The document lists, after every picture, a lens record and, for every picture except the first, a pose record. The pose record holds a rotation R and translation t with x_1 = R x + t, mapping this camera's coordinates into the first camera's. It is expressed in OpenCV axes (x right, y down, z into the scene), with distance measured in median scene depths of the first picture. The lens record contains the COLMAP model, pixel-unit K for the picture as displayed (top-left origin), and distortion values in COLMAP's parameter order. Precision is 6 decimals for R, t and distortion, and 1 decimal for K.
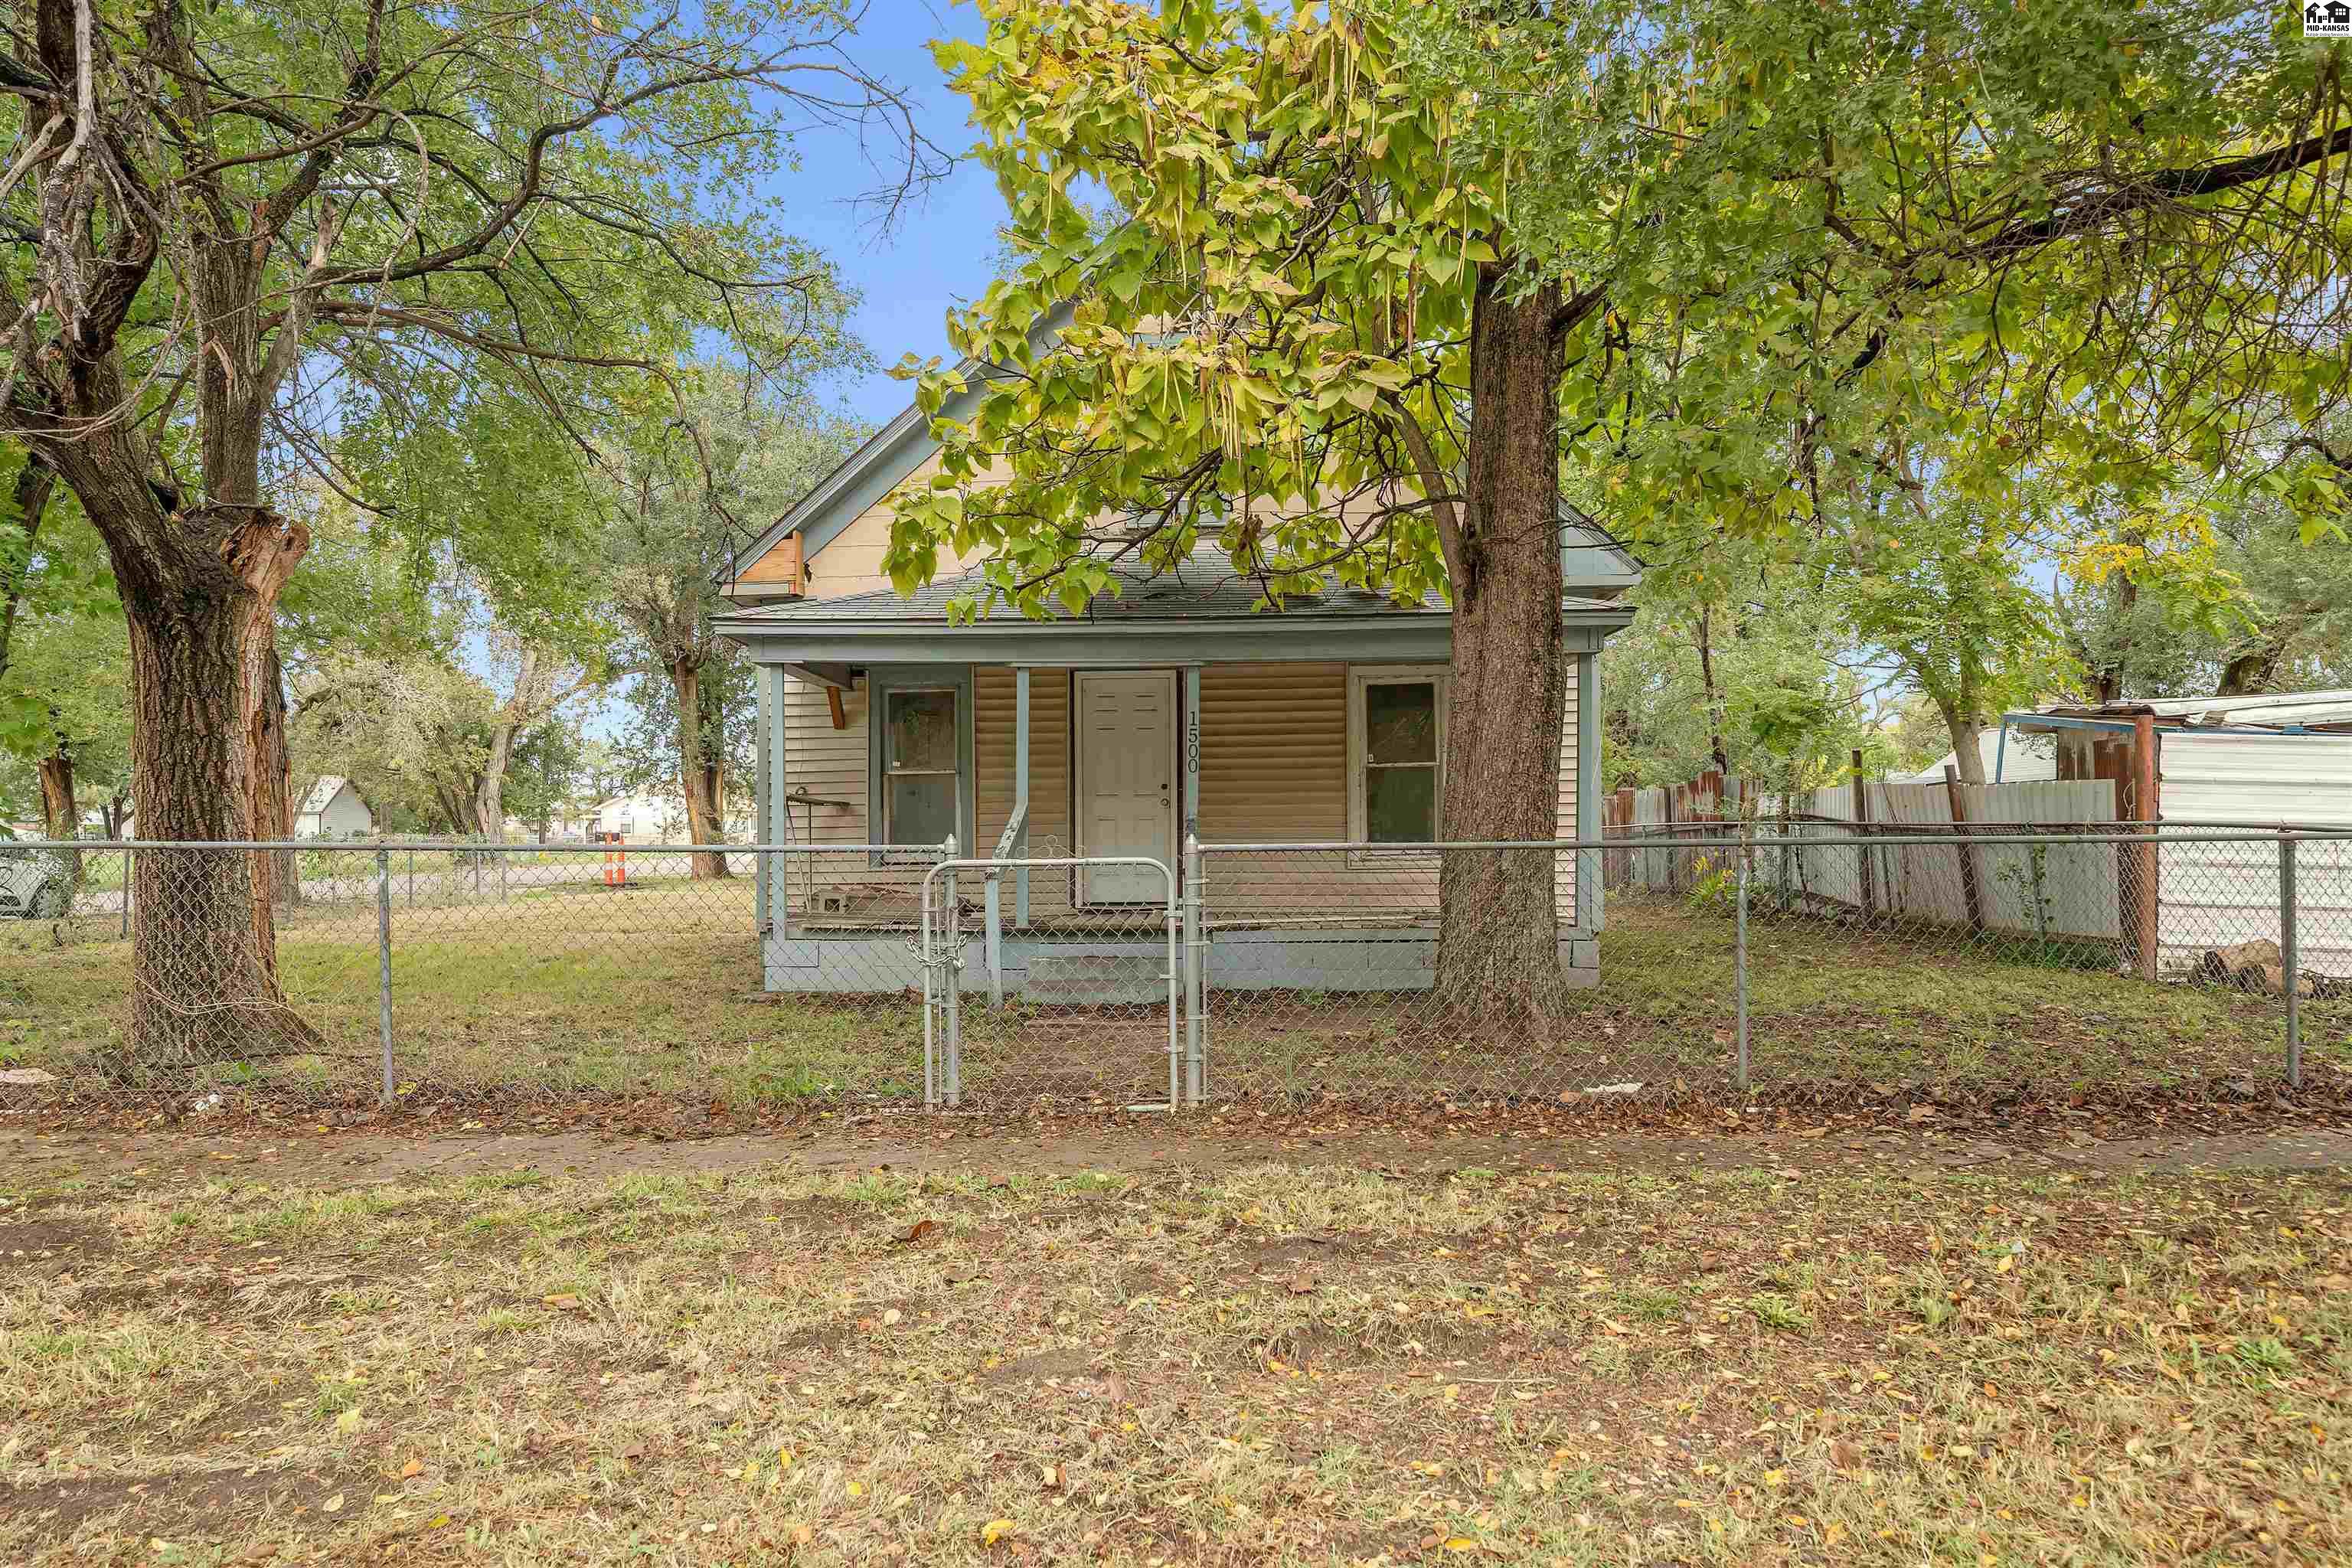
lens RADIAL K [[1690.6, 0, 1176.0], [0, 1690.6, 784.0], [0, 0, 1]] dist [0.002364, 0.000147]
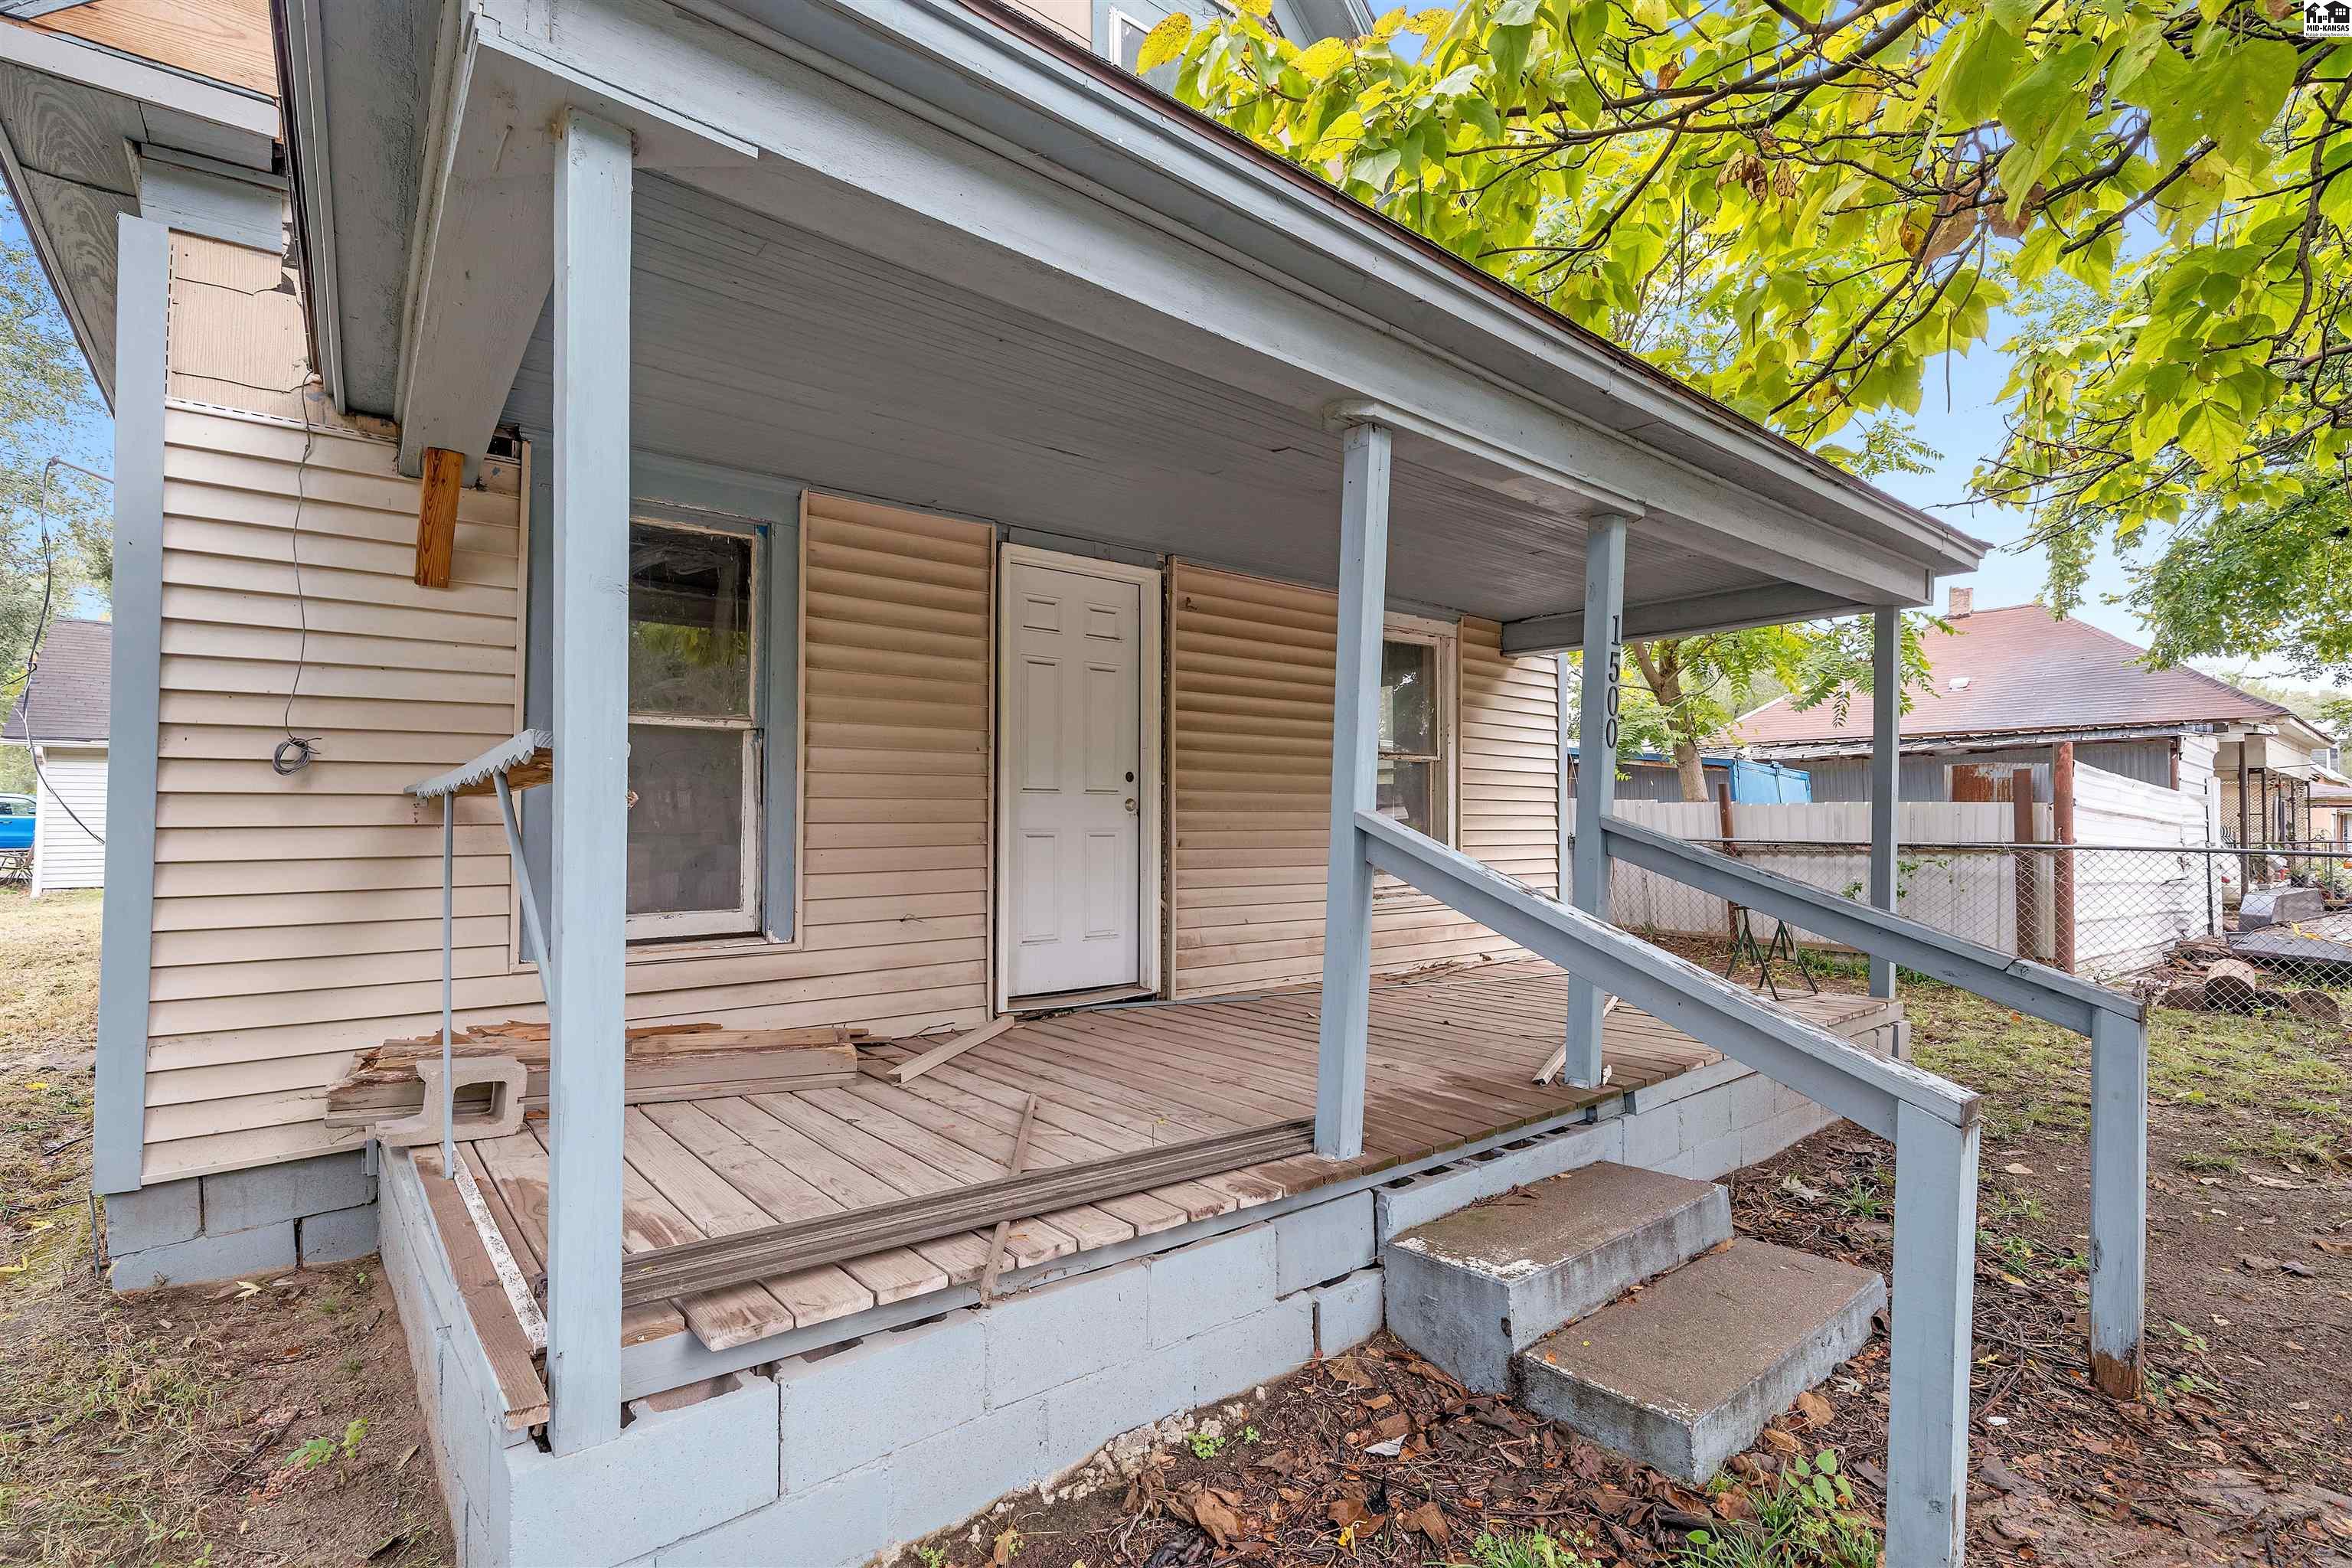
lens RADIAL K [[1080.8, 0, 1176.0], [0, 1080.8, 784.0], [0, 0, 1]] dist [0.004513, 0.000639]
pose [[0.754692, 0.032146, 0.655292, -0.230853], [-0.022081, 0.999478, -0.023600, 0.012018], [-0.655708, 0.003341, 0.755007, 0.722362]]
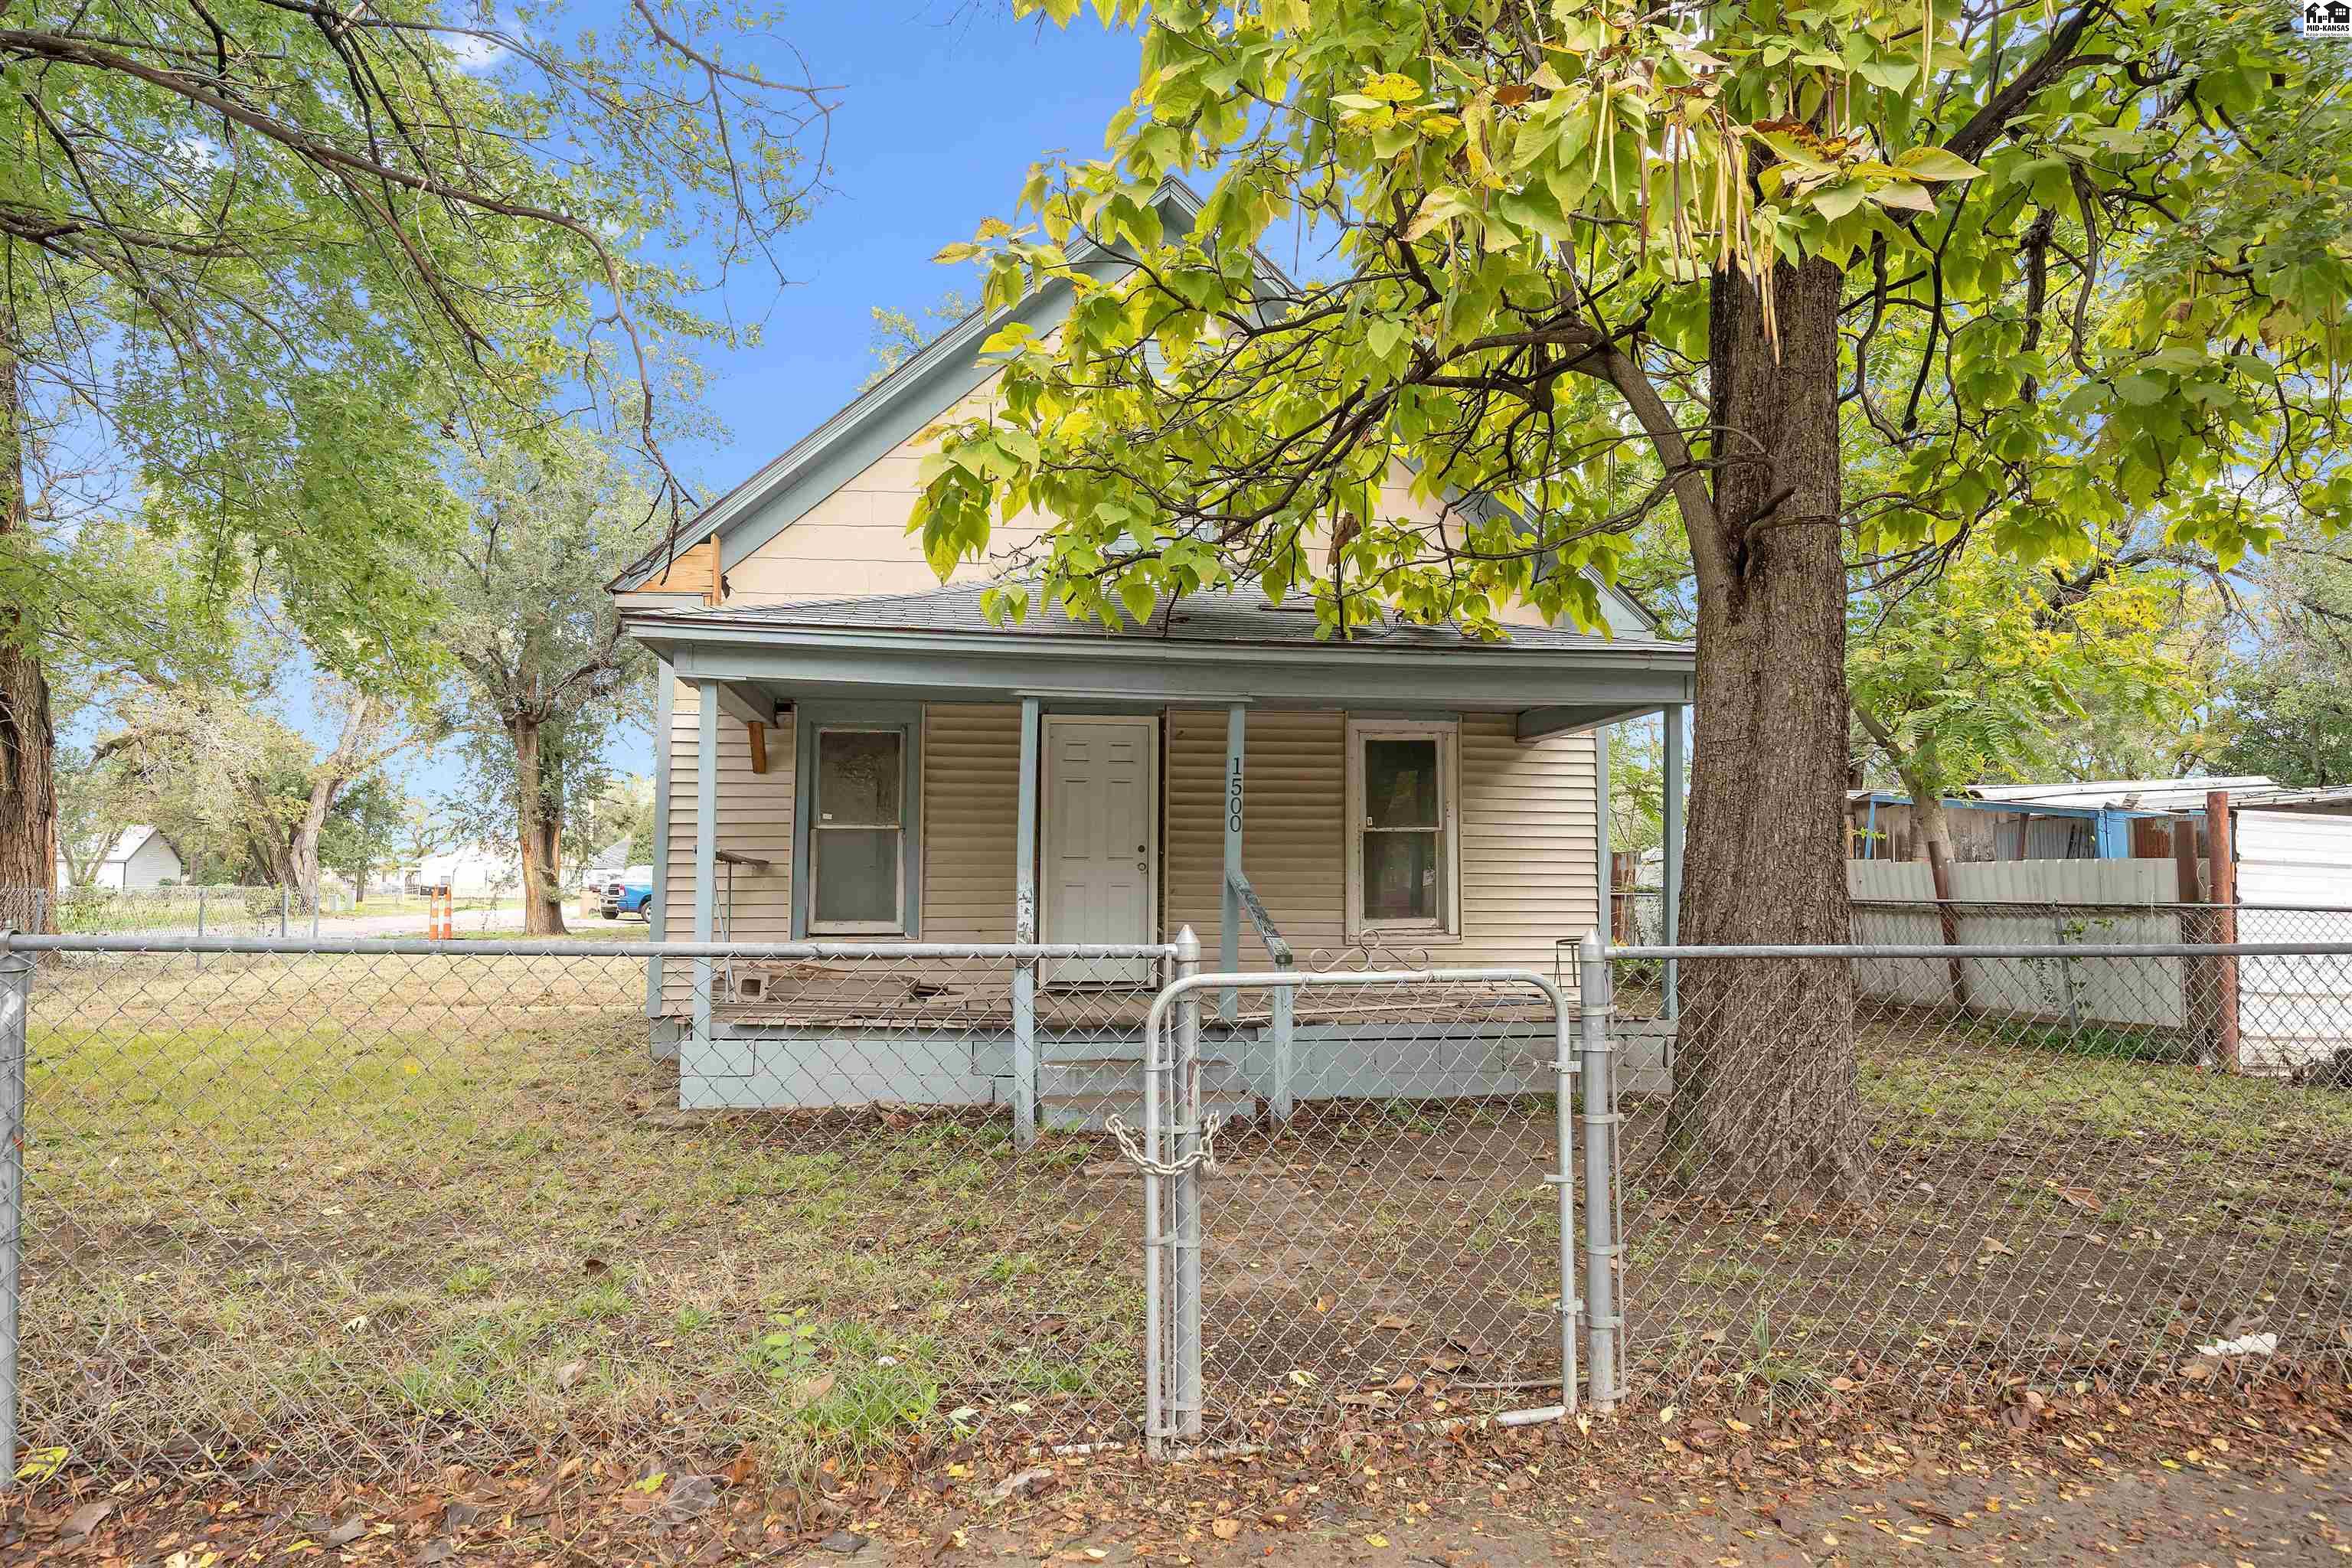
lens RADIAL K [[1358.5, 0, 1176.0], [0, 1358.5, 784.0], [0, 0, 1]] dist [-0.000436, 0.000655]
pose [[0.983364, 0.026326, 0.179729, -0.117493], [-0.017476, 0.998564, -0.050647, 0.003352], [-0.180804, 0.046664, 0.982411, 0.303308]]
